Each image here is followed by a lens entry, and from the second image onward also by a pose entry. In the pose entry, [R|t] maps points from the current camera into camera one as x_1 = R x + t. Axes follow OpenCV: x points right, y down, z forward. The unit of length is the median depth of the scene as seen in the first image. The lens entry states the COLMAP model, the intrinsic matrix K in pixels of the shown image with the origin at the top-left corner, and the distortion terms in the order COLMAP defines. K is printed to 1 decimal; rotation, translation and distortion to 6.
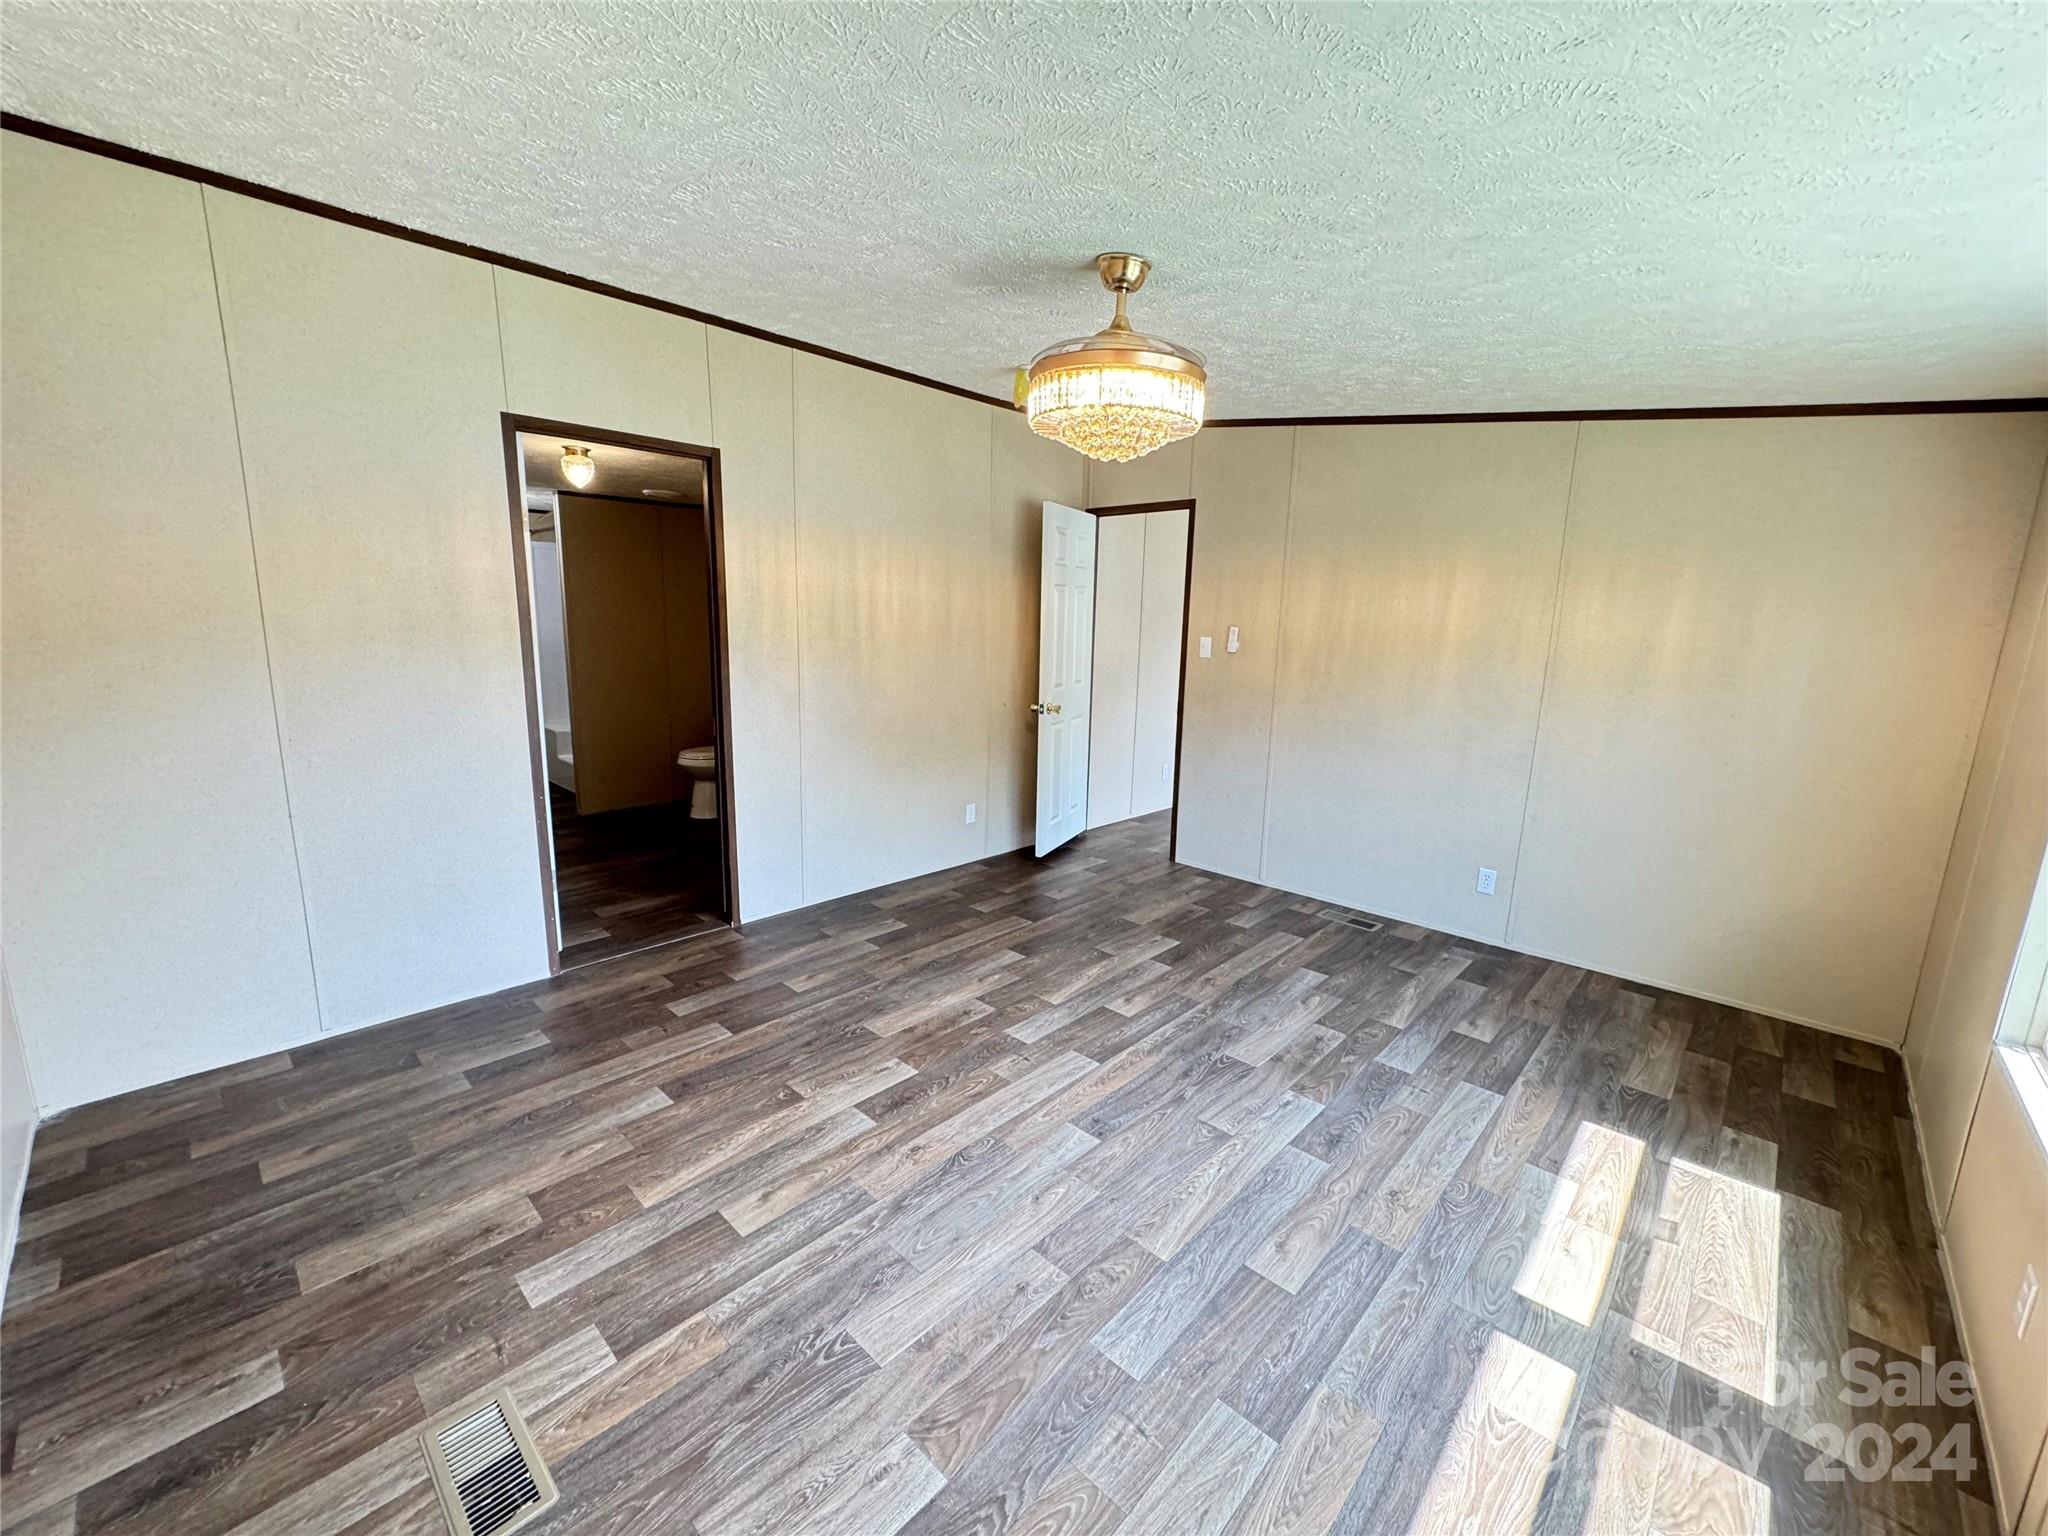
lens RADIAL K [[817.3, 0, 1029.8], [0, 817.3, 774.1], [0, 0, 1]] dist [0.007474, -0.001008]
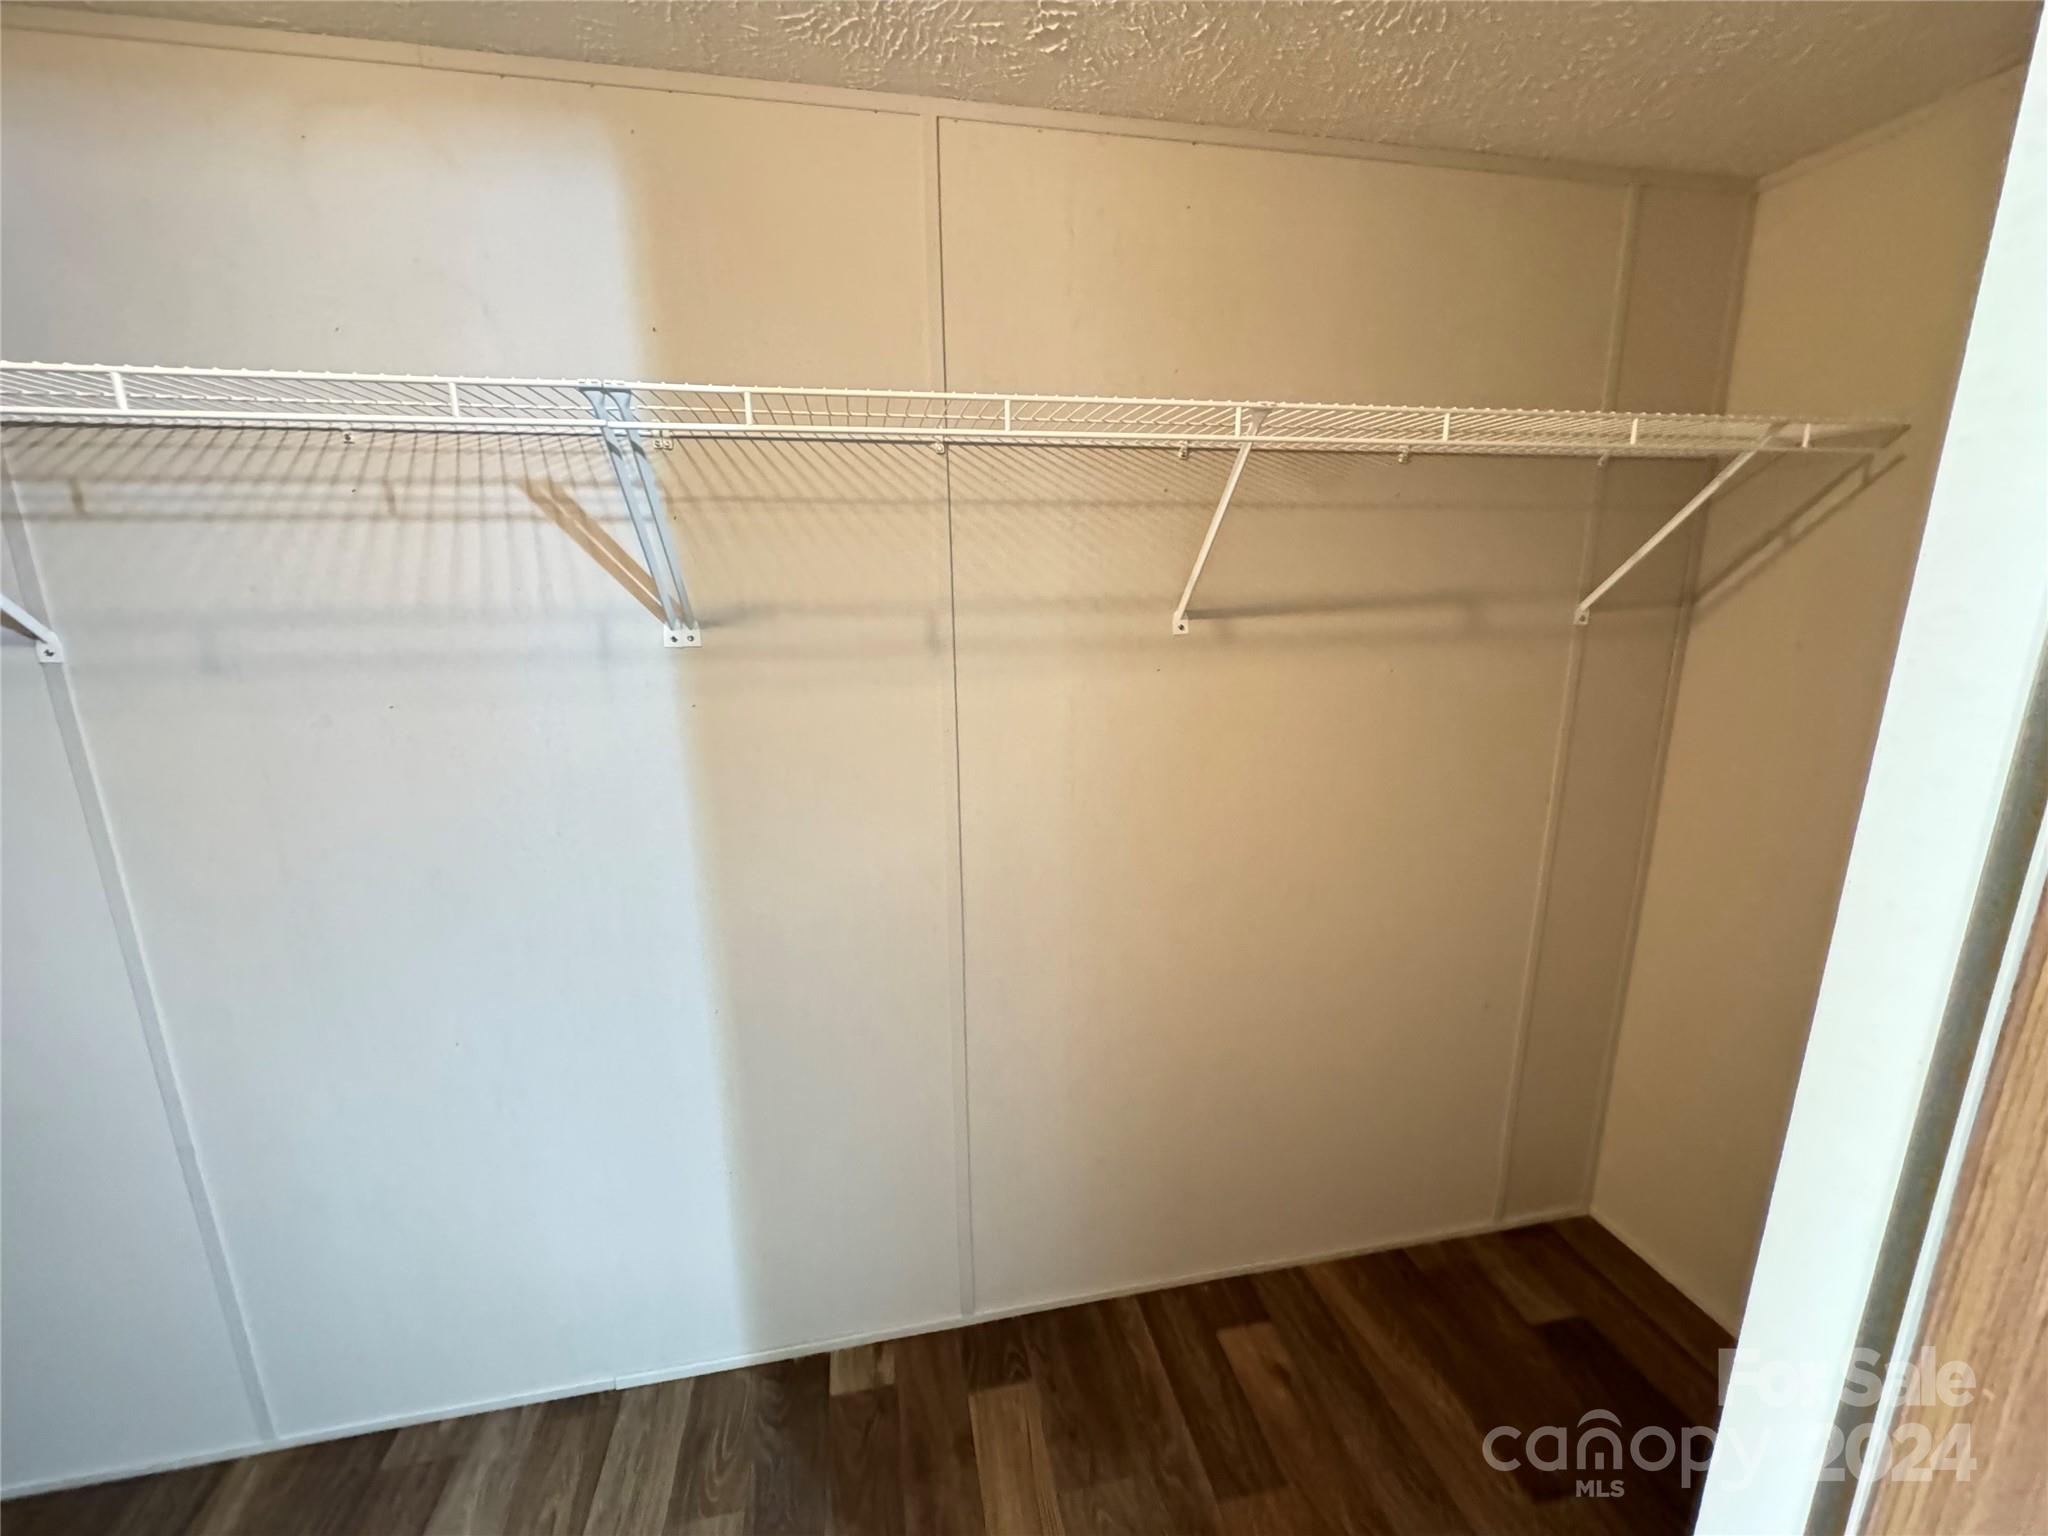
lens RADIAL K [[817.3, 0, 1022.6], [0, 817.3, 780.8], [0, 0, 1]] dist [0.007474, -0.001008]
pose [[-0.586000, 0.161206, -0.794113, 0.417732], [-0.158089, 0.938434, 0.307162, -0.243701], [0.794740, 0.305538, -0.524438, 1.310901]]
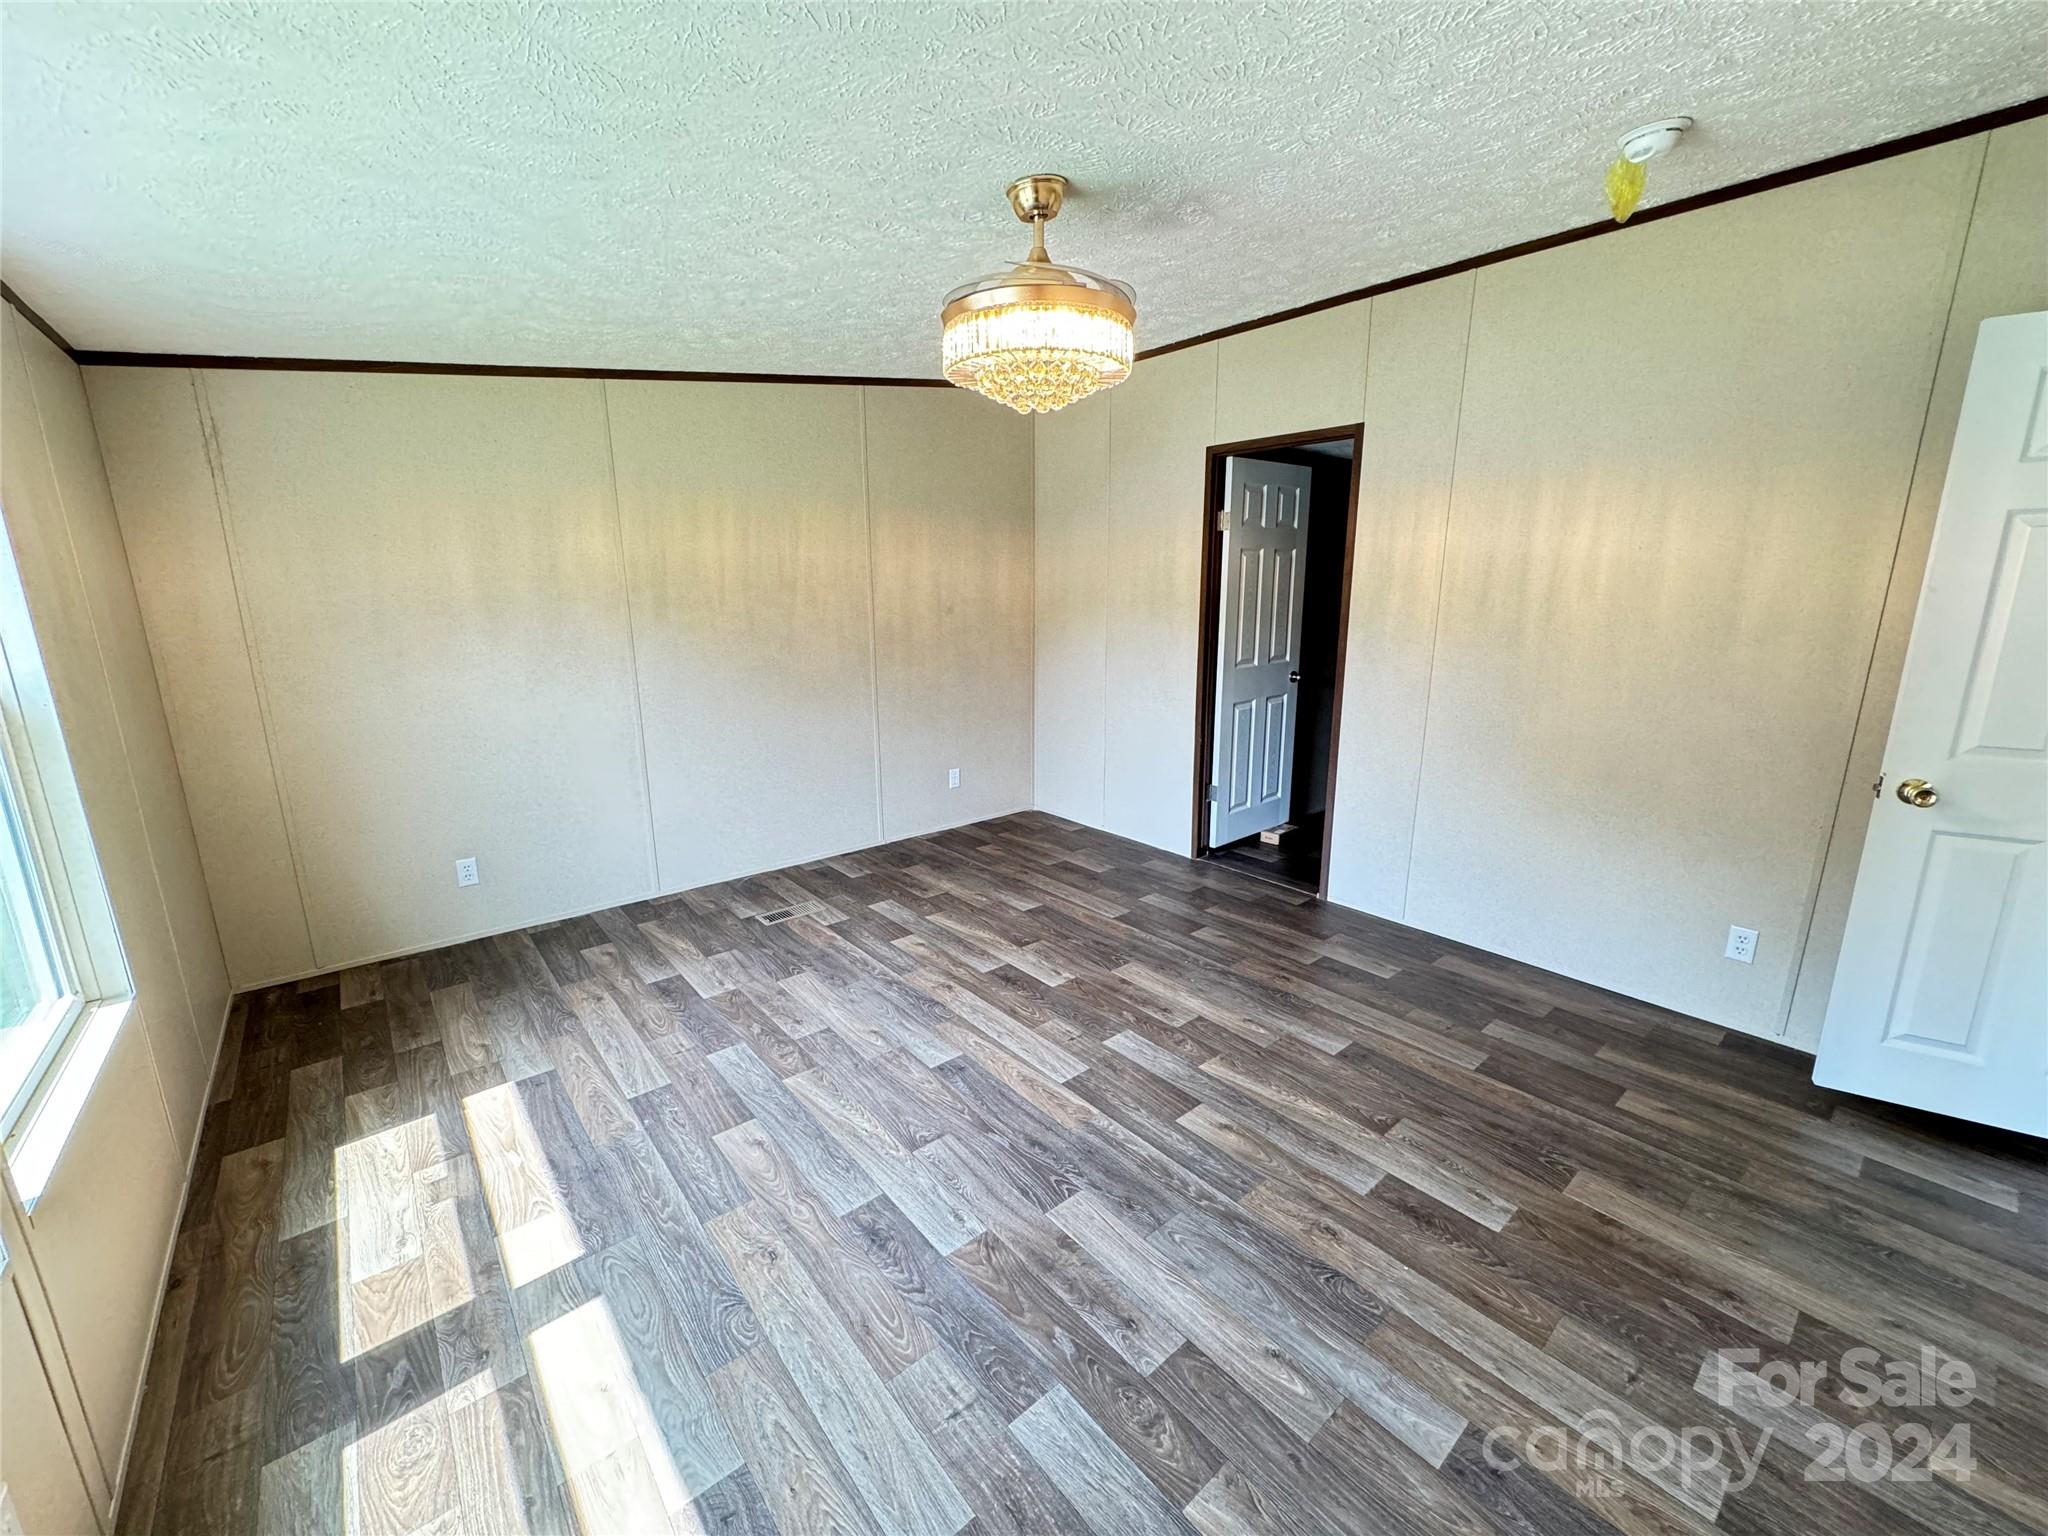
lens RADIAL K [[817.3, 0, 1019.4], [0, 817.3, 762.8], [0, 0, 1]] dist [0.007474, -0.001008]
pose [[-0.123872, 0.187466, -0.974429, 0.860192], [-0.191036, 0.959117, 0.208805, -0.156034], [0.973736, 0.212016, -0.082995, 0.908365]]
